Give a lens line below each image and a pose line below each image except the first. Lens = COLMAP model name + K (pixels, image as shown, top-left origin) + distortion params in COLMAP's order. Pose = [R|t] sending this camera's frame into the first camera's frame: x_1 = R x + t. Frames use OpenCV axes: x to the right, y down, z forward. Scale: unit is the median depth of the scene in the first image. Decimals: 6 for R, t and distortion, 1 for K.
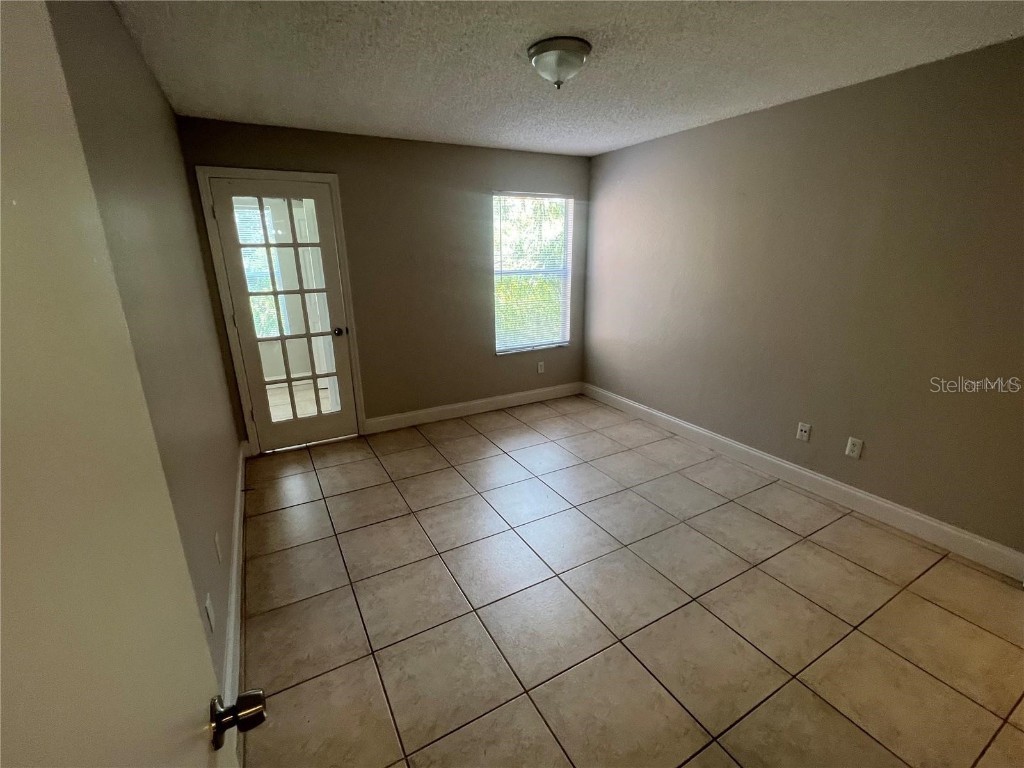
lens RADIAL K [[451.9, 0, 512.8], [0, 451.9, 385.1], [0, 0, 1]] dist [-0.000356, -0.000233]
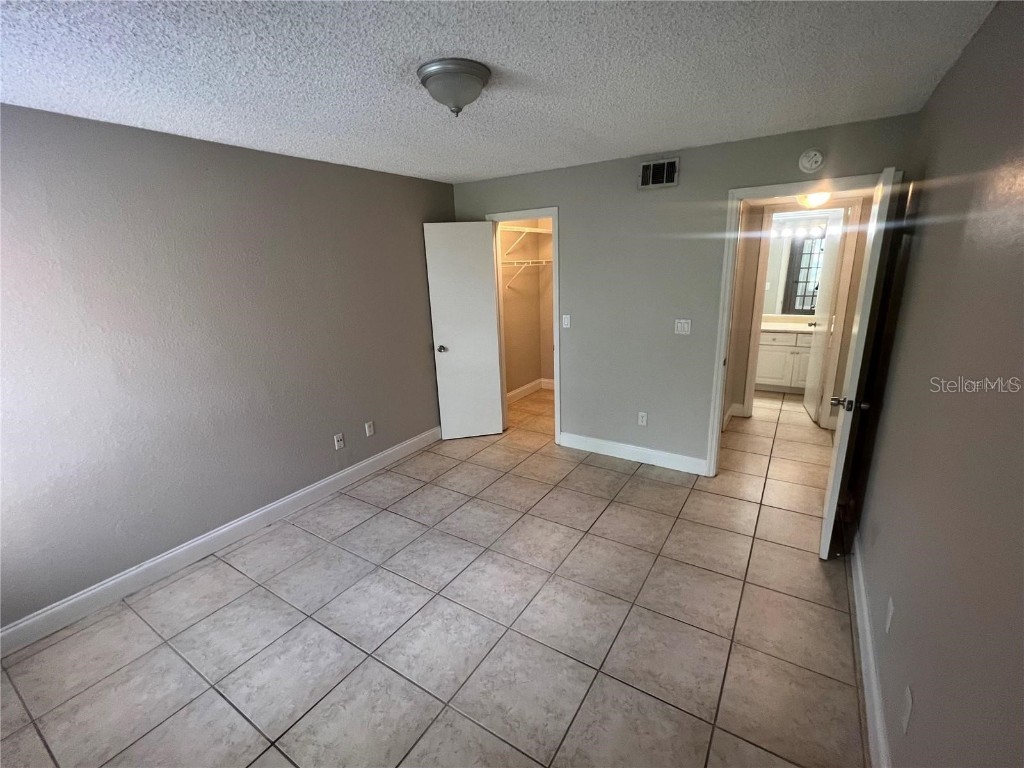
lens RADIAL K [[451.9, 0, 511.5], [0, 451.9, 383.8], [0, 0, 1]] dist [-0.000356, -0.000233]
pose [[-0.464014, -0.203760, 0.862075, -0.576459], [0.294470, 0.882360, 0.367054, -0.345337], [-0.835451, 0.424173, -0.349426, 1.024554]]
